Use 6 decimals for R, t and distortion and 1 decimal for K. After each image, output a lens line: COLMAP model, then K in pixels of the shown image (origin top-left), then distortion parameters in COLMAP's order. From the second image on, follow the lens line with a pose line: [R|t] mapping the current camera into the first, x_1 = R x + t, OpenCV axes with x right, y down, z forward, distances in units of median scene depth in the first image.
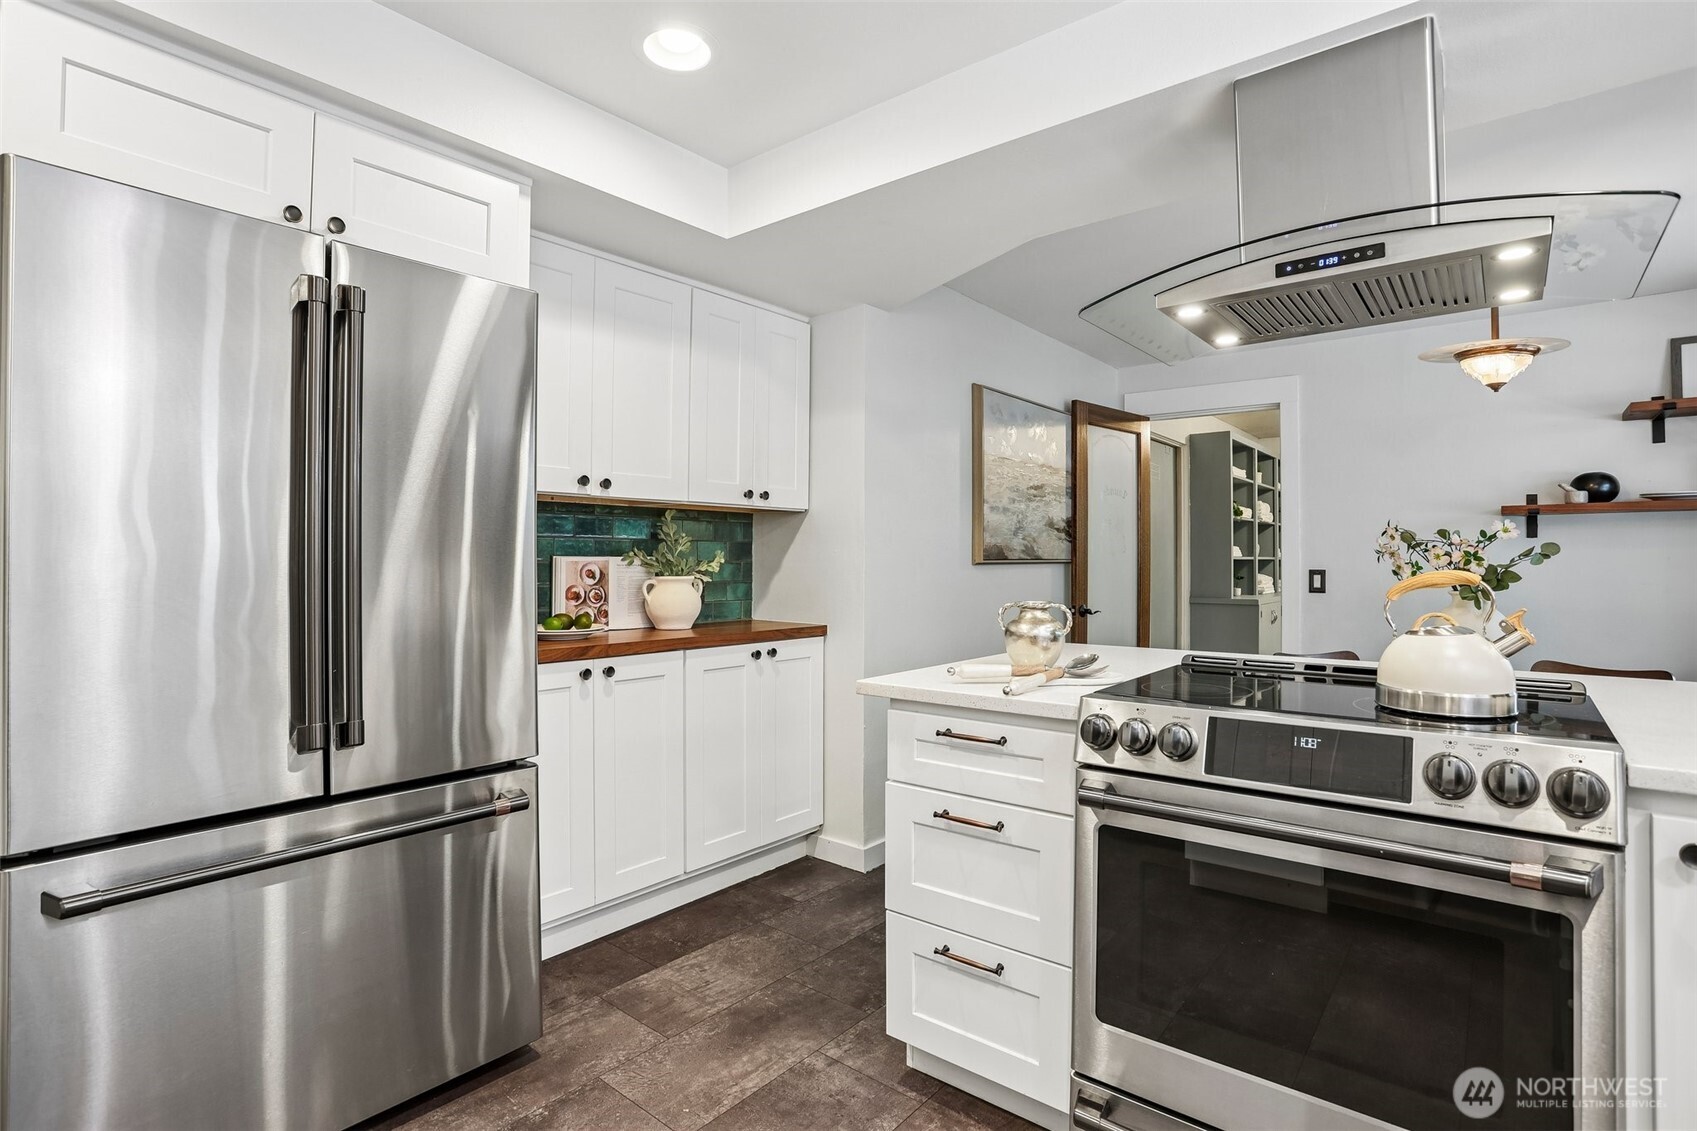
lens RADIAL K [[833.9, 0, 843.5], [0, 833.9, 561.0], [0, 0, 1]] dist [-0.035408, 0.001379]
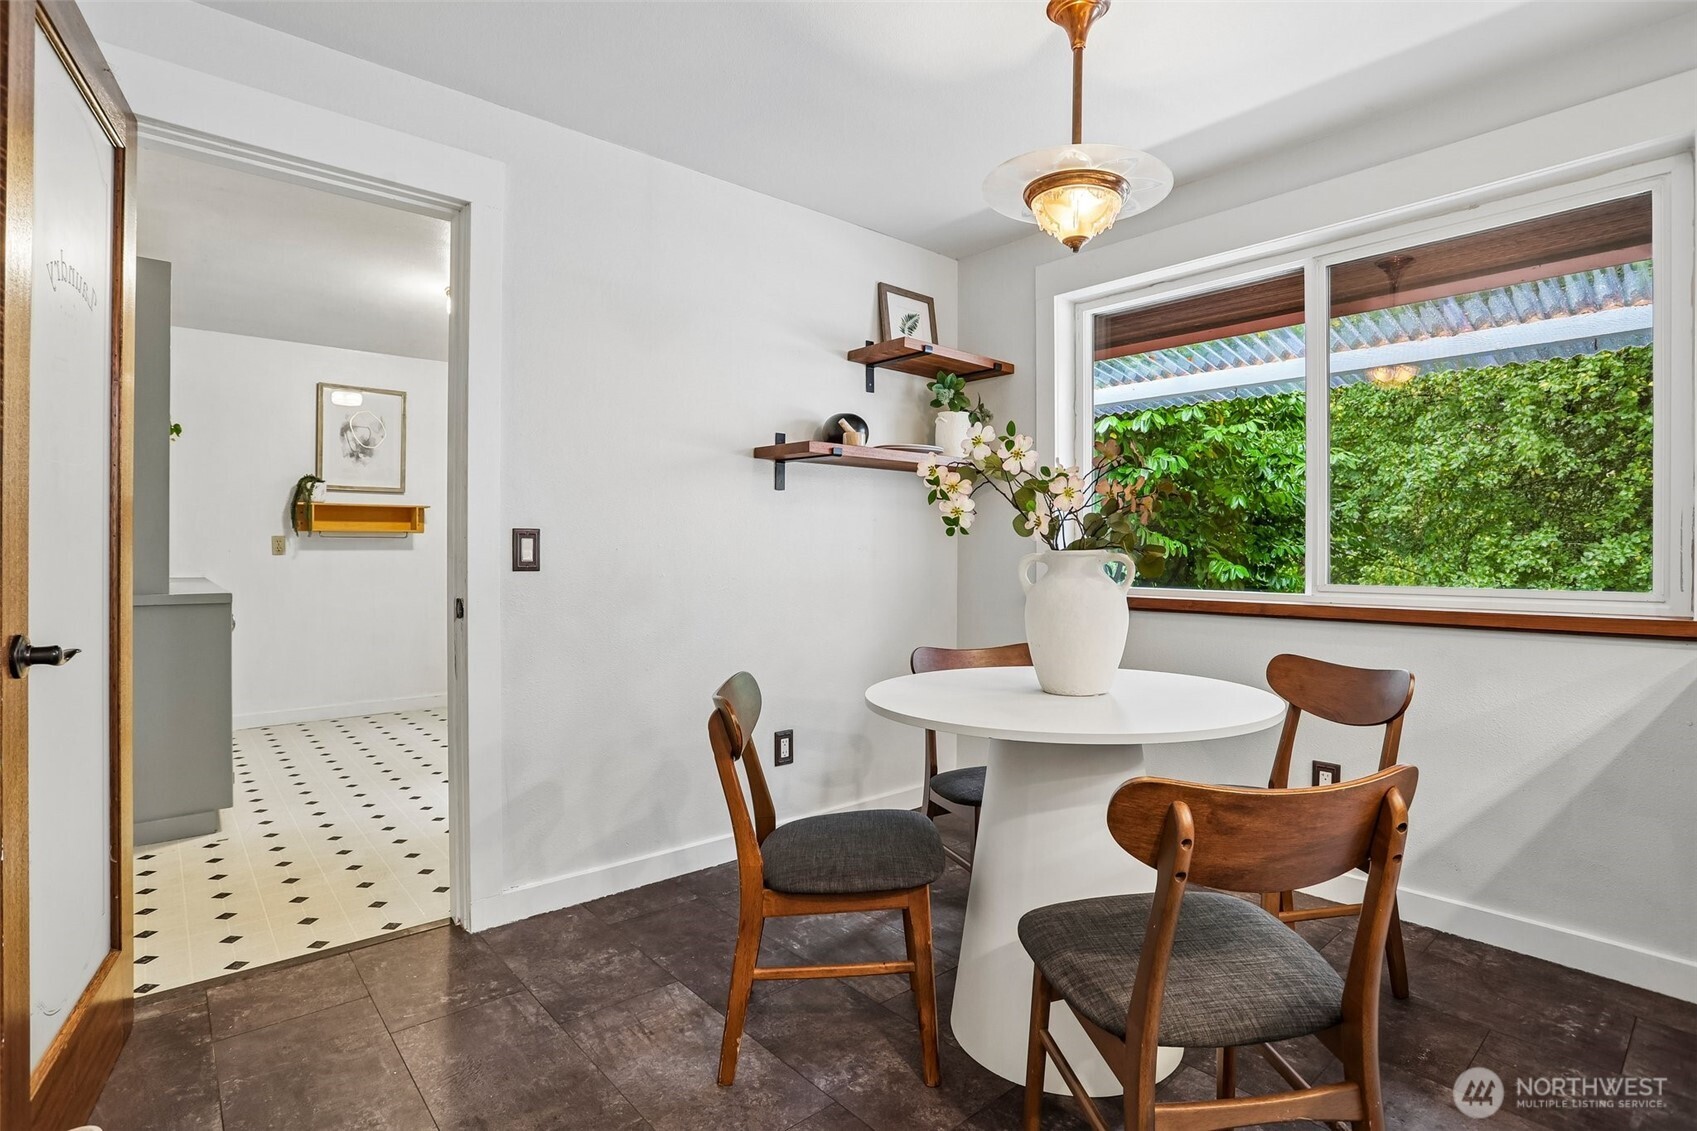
lens RADIAL K [[831.2, 0, 859.4], [0, 831.2, 557.8], [0, 0, 1]] dist [-0.055076, 0.018949]
pose [[0.163734, -0.010458, 0.986449, 0.085837], [-0.001064, 0.999941, 0.010778, 0.029419], [-0.986504, -0.002814, 0.163714, 0.858482]]
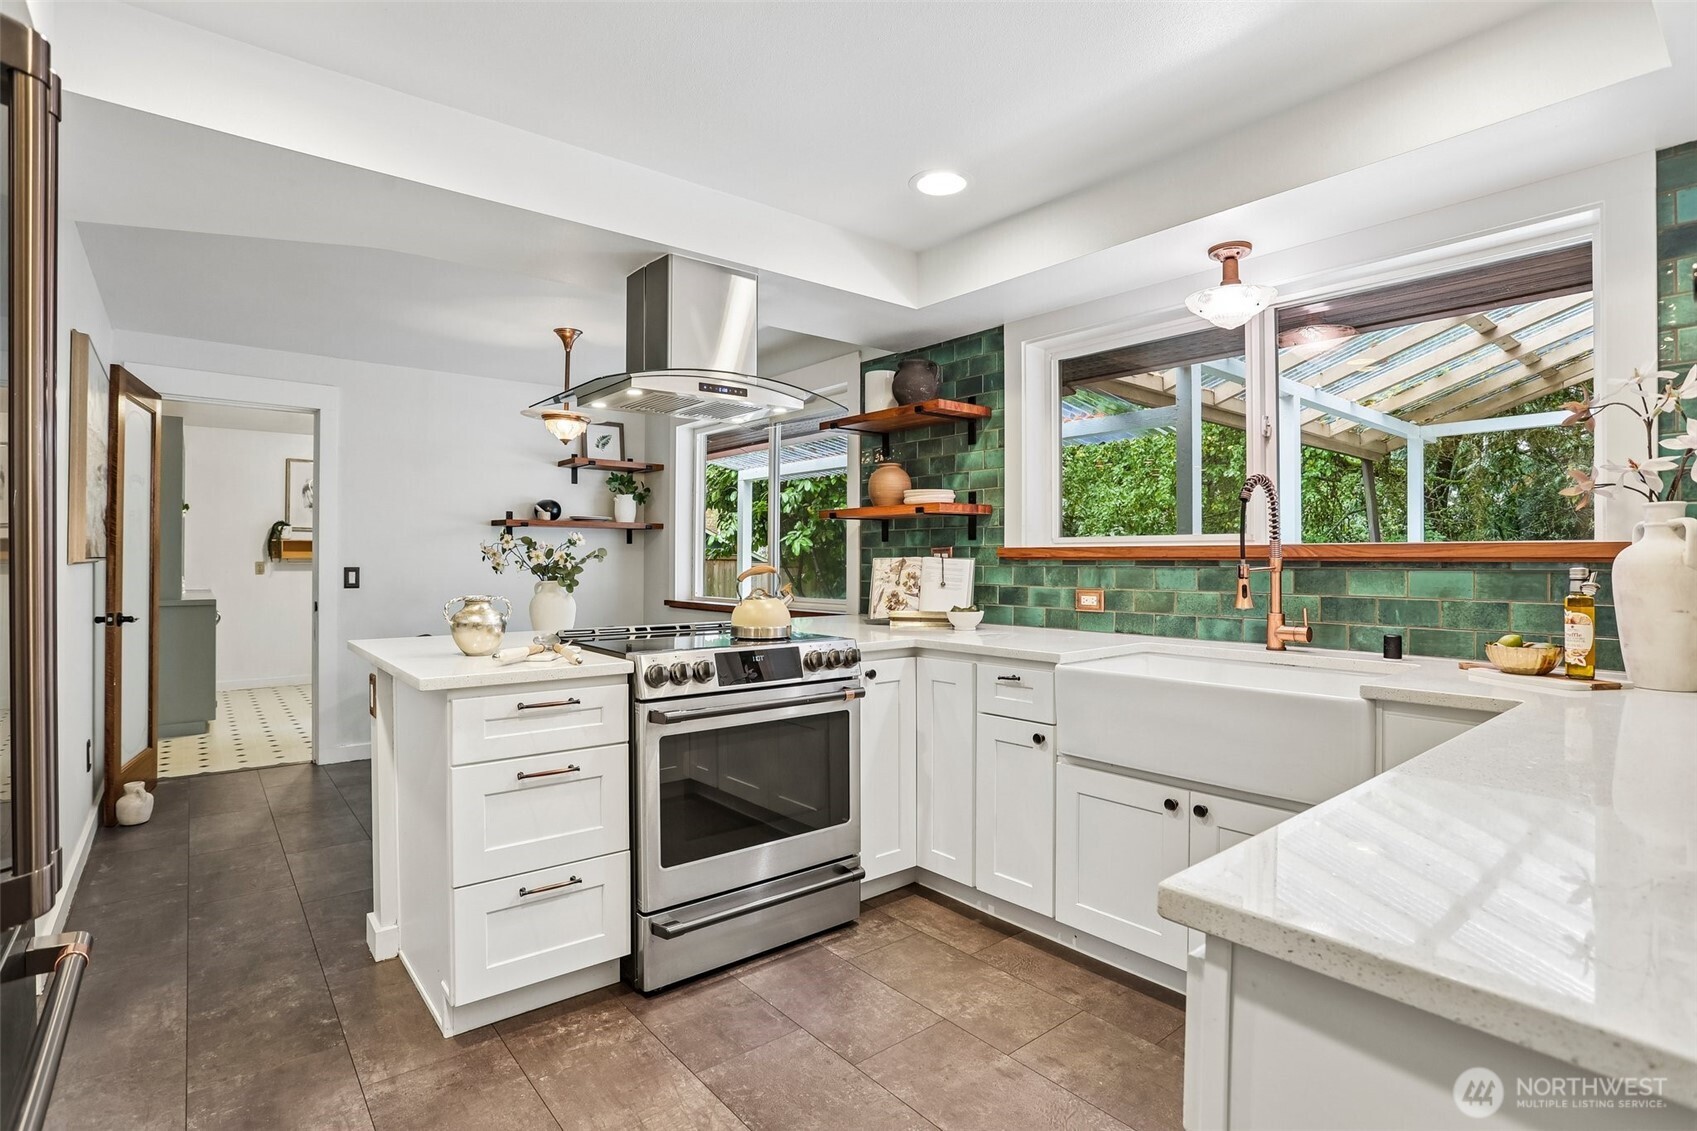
lens RADIAL K [[831.2, 0, 859.4], [0, 831.2, 557.8], [0, 0, 1]] dist [-0.055076, 0.018949]
pose [[0.190111, 0.000550, 0.981762, -0.458593], [0.000440, 1.000000, -0.000646, -0.001246], [-0.981763, 0.000555, 0.190110, 0.154706]]
